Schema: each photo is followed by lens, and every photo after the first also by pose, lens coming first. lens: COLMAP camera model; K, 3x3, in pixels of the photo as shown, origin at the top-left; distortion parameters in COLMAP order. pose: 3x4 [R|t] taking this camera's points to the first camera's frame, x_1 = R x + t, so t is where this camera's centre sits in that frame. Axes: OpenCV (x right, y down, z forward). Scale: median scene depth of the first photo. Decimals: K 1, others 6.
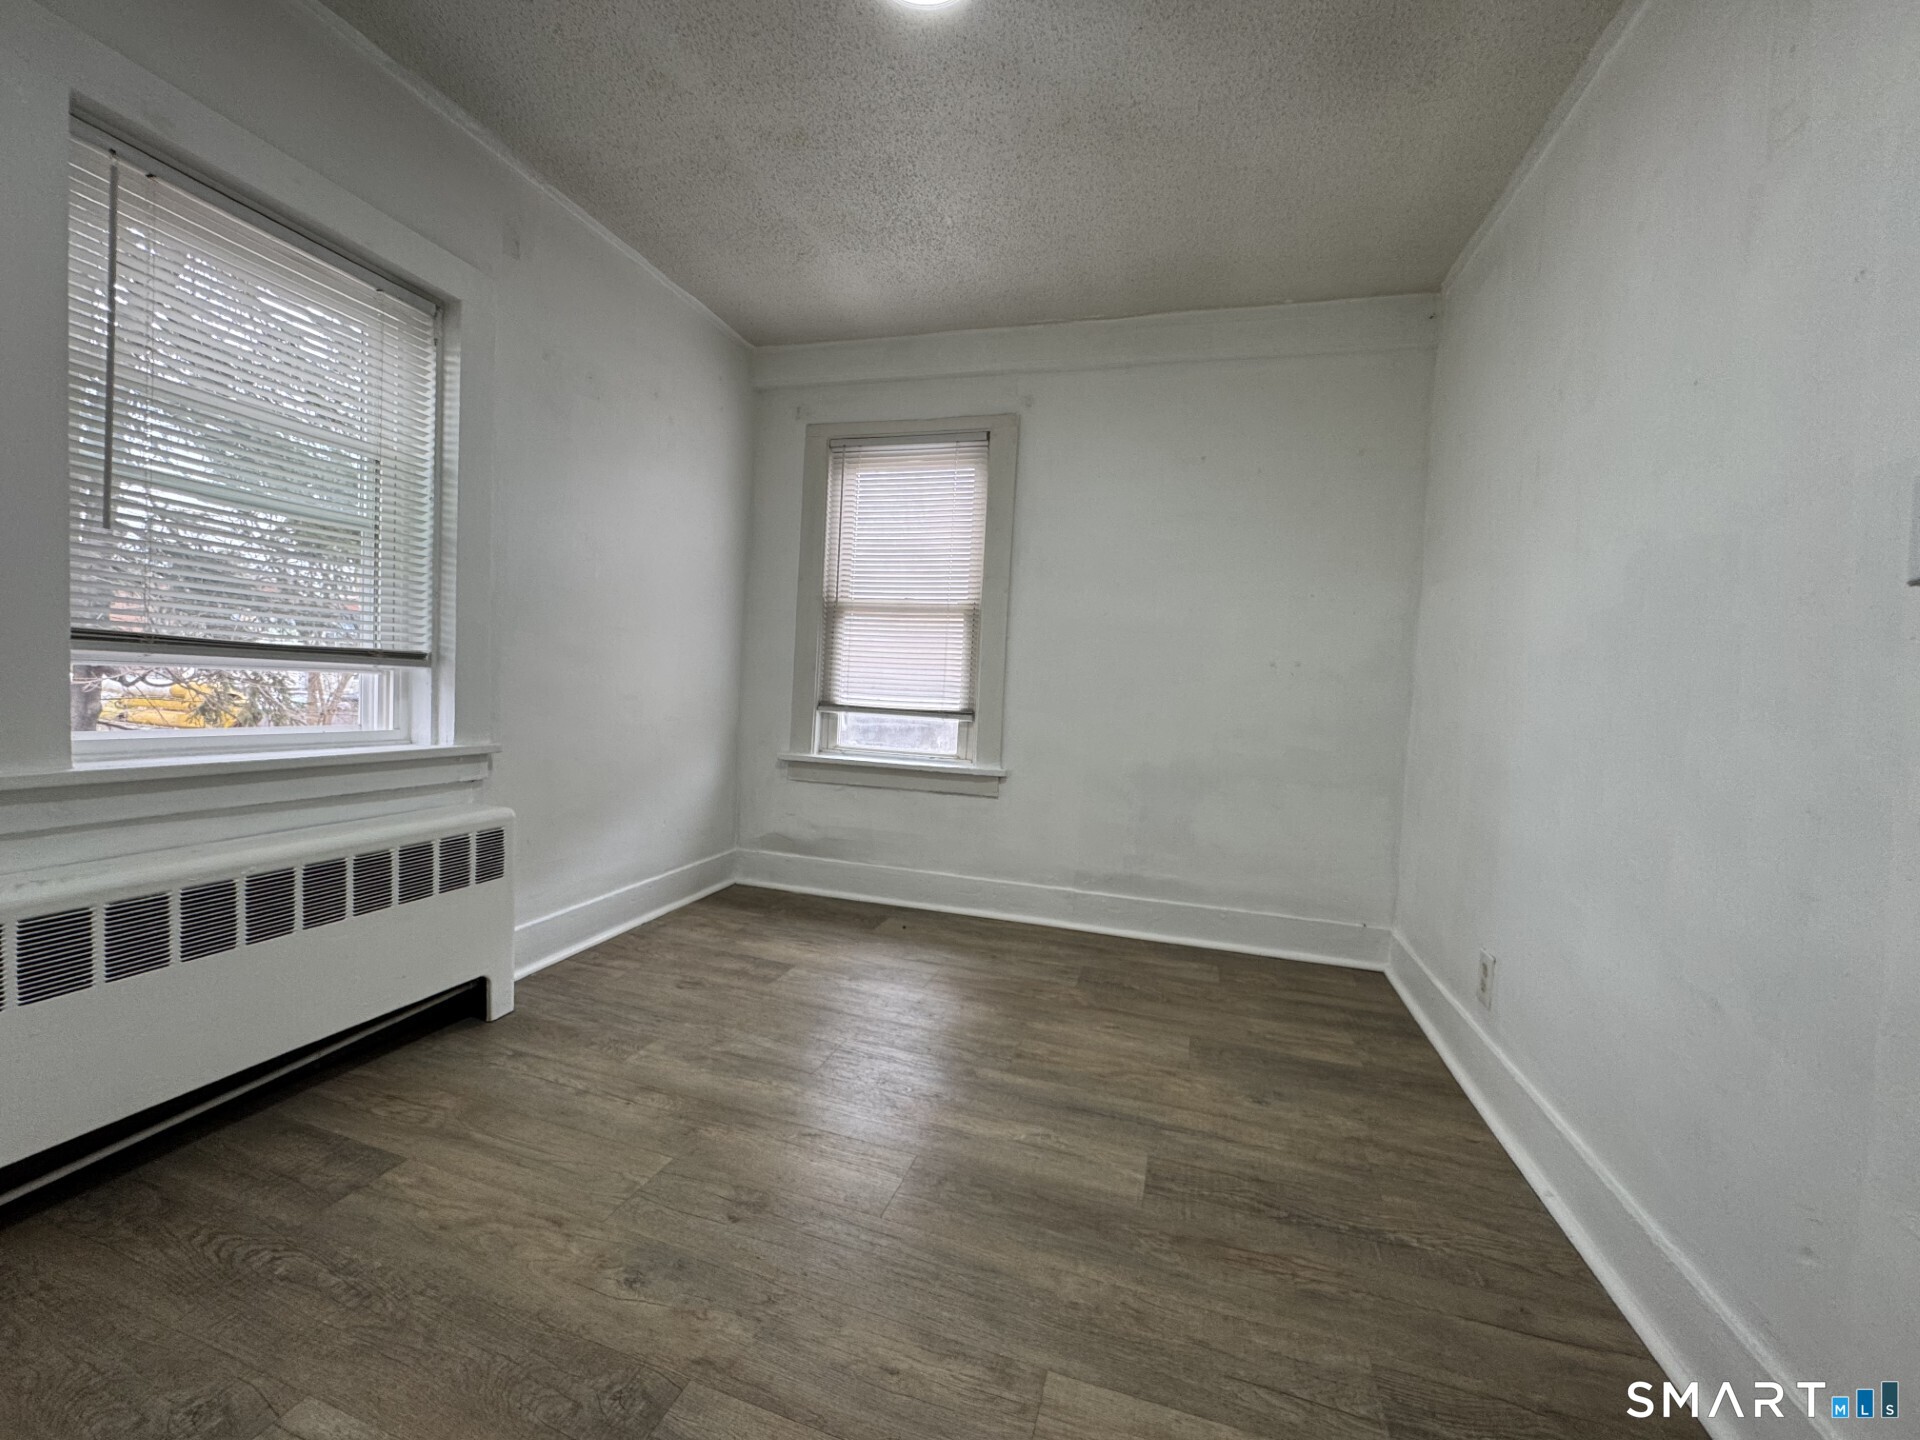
lens RADIAL K [[760.5, 0, 956.2], [0, 760.5, 718.6], [0, 0, 1]] dist [0.000241, 0.000249]
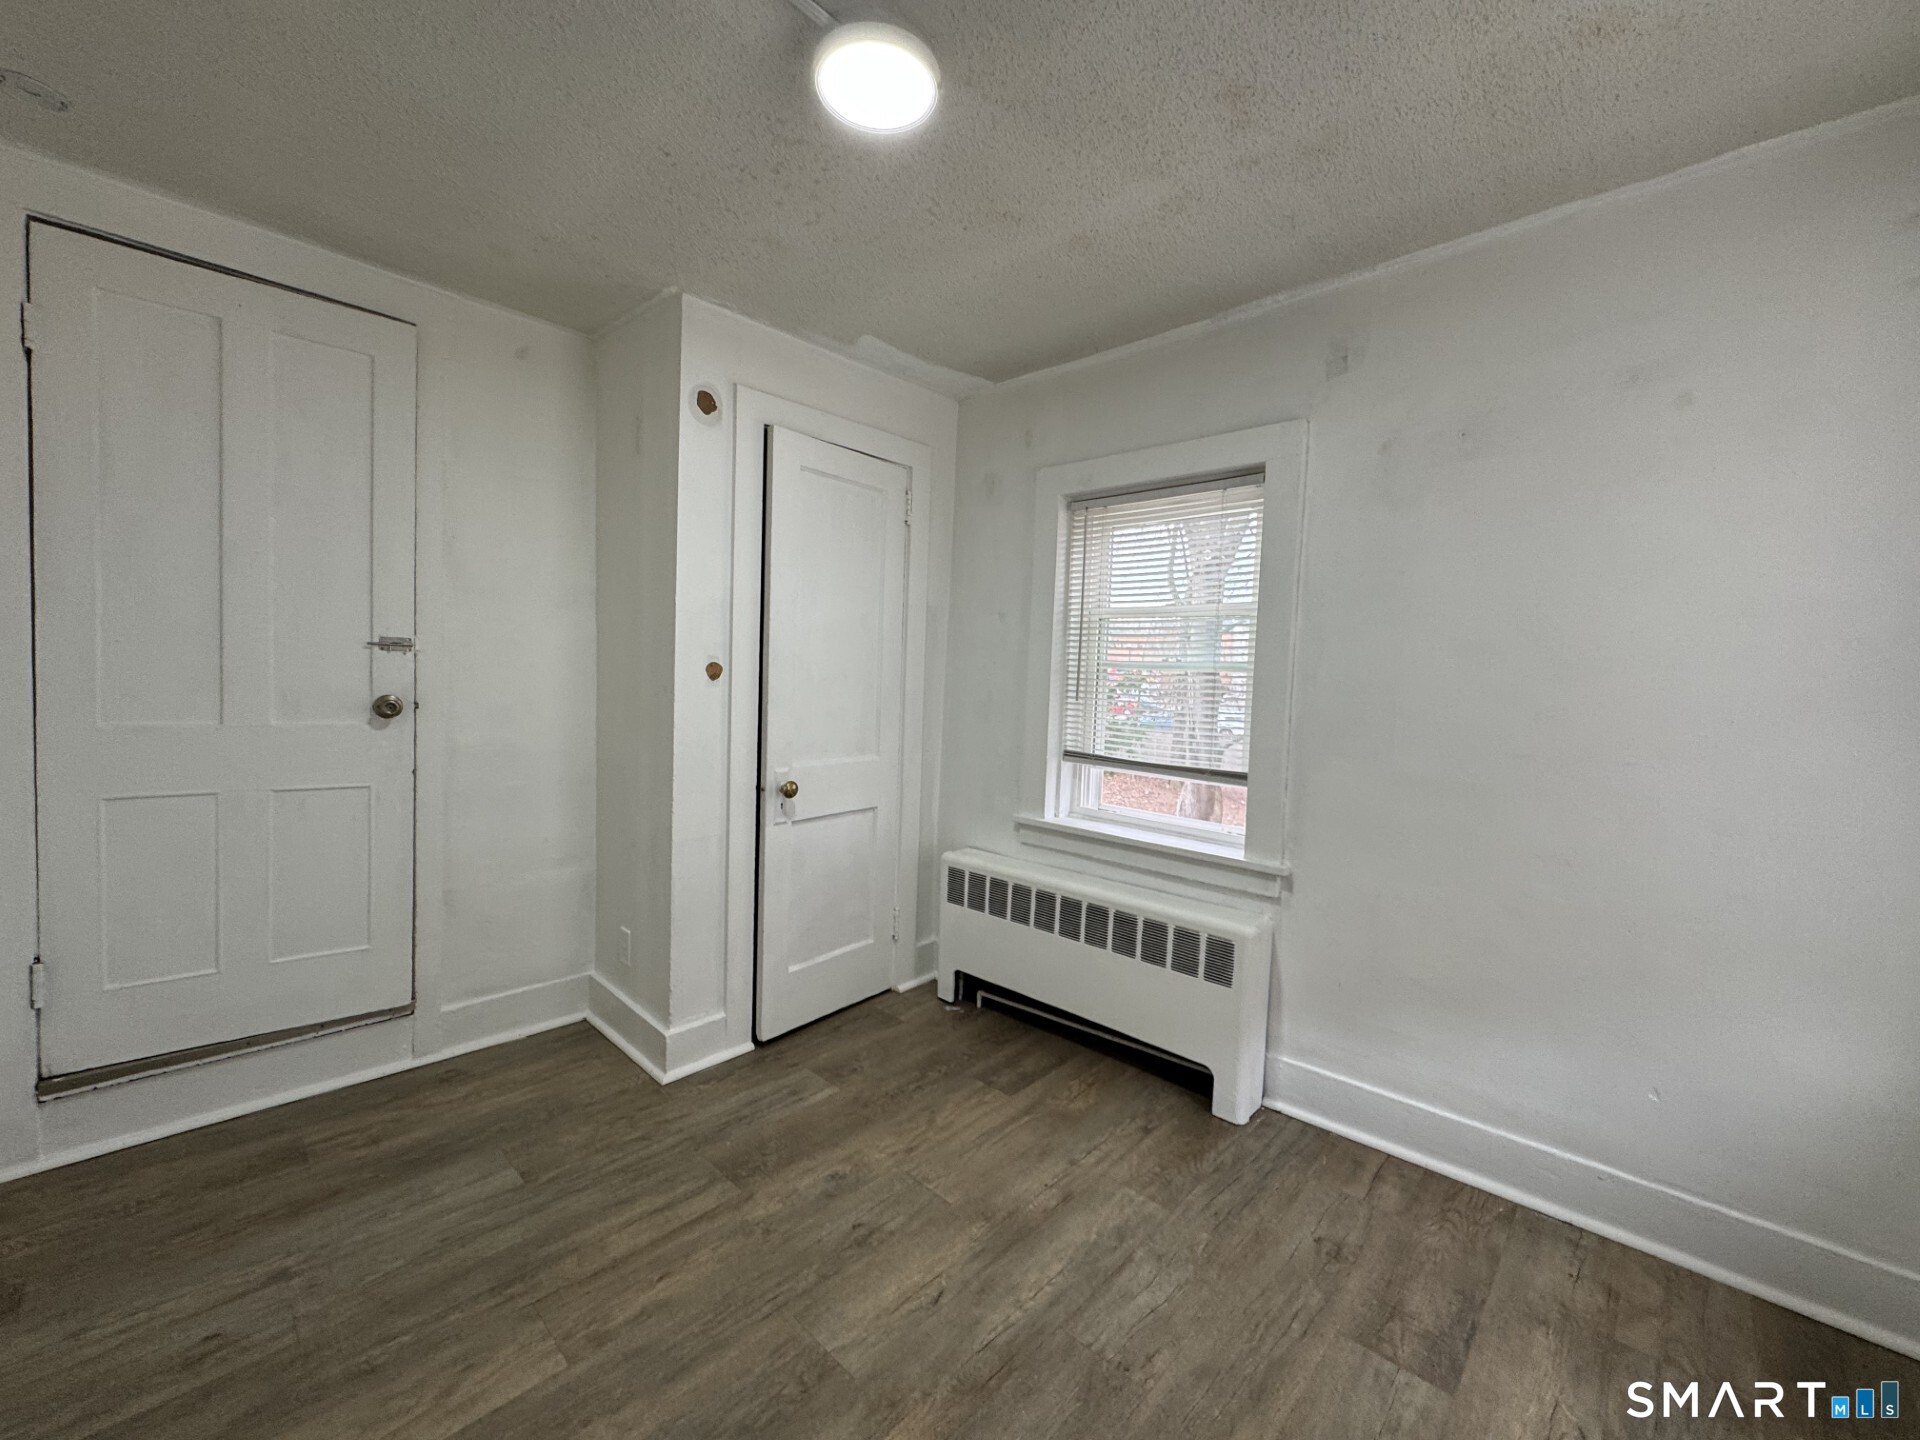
lens RADIAL K [[760.5, 0, 956.2], [0, 760.5, 718.6], [0, 0, 1]] dist [0.000241, 0.000249]
pose [[-0.440086, -0.014892, -0.897832, 0.574101], [-0.094399, 0.995089, 0.029767, -0.174416], [0.892980, 0.097855, -0.439330, 1.182157]]
